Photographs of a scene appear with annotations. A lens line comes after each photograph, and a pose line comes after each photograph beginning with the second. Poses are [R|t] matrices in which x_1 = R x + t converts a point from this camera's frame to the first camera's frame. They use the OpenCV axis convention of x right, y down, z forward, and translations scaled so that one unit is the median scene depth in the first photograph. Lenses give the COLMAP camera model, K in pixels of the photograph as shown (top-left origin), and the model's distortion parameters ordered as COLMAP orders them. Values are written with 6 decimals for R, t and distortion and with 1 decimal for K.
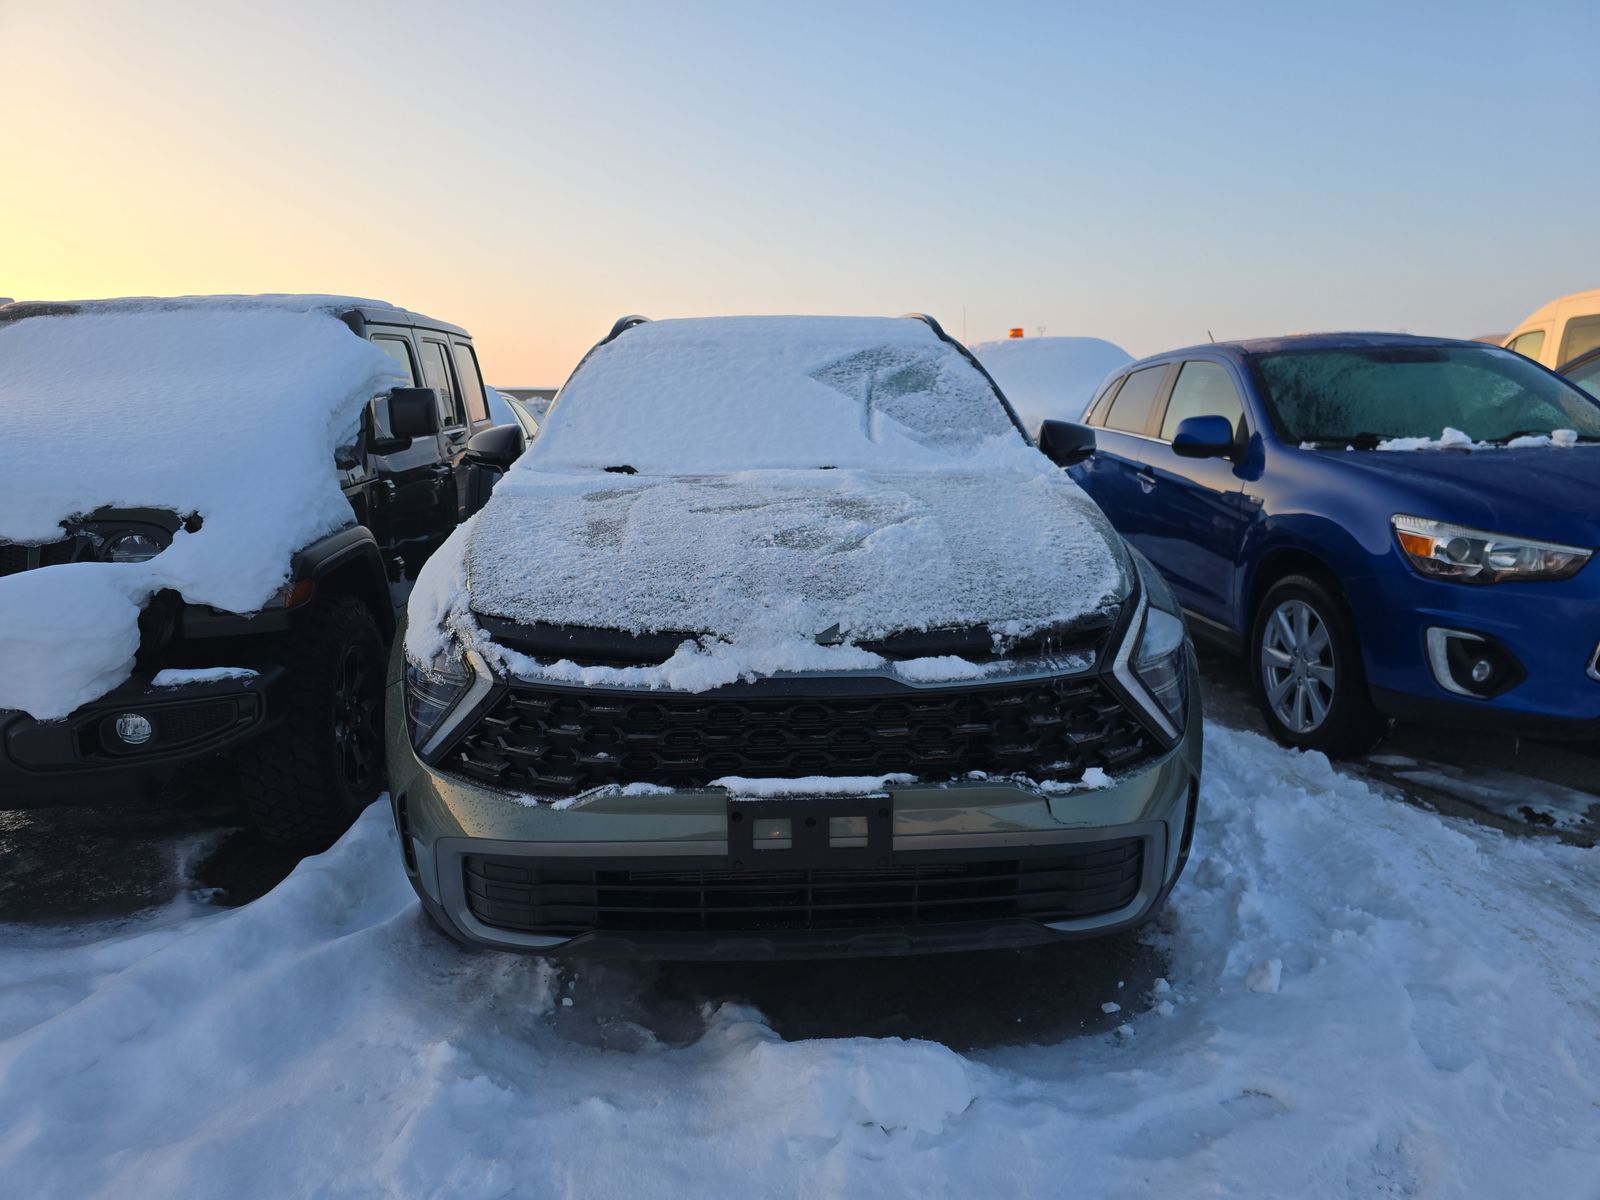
lens RADIAL K [[1069.9, 0, 799.3], [0, 1069.9, 603.1], [0, 0, 1]] dist [0.044926, -0.006143]
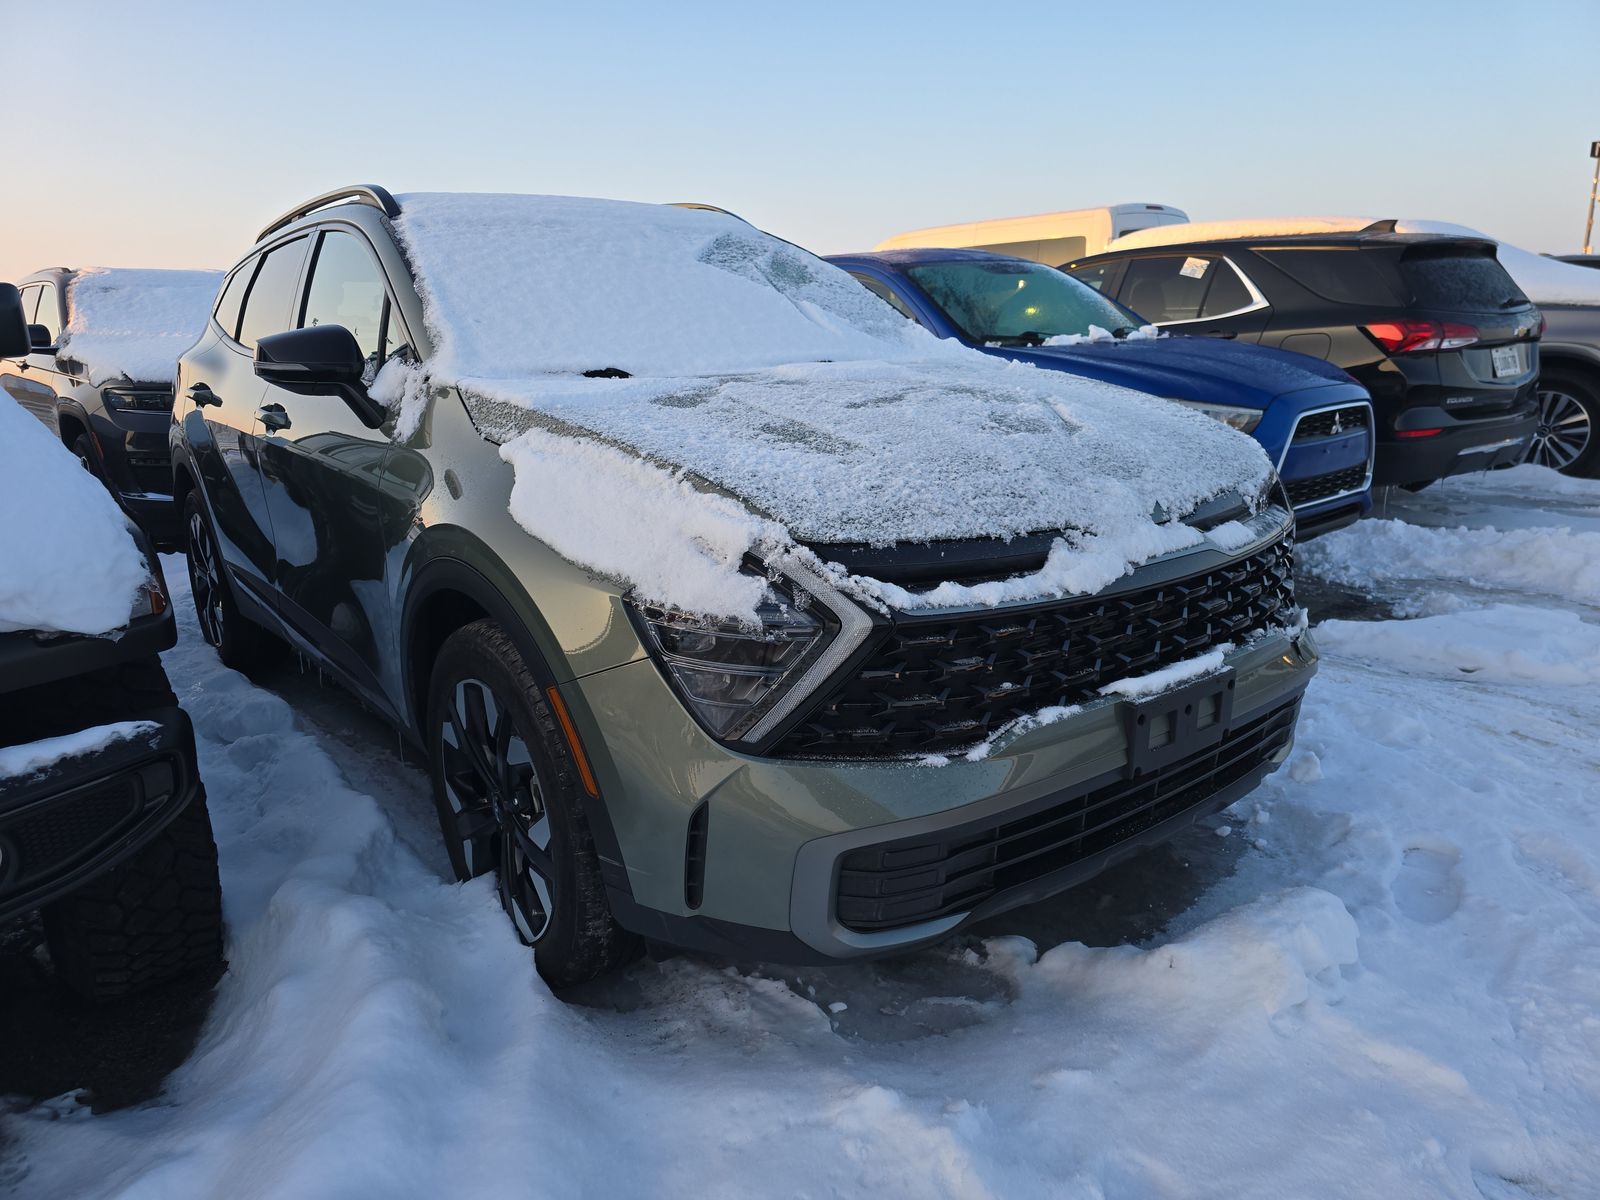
lens RADIAL K [[1069.9, 0, 799.5], [0, 1069.9, 595.1], [0, 0, 1]] dist [0.044926, -0.006143]
pose [[0.807751, -0.154686, 0.568867, -0.767132], [0.126021, 0.987963, 0.089705, -0.024320], [-0.575896, -0.000770, 0.817522, 0.396438]]
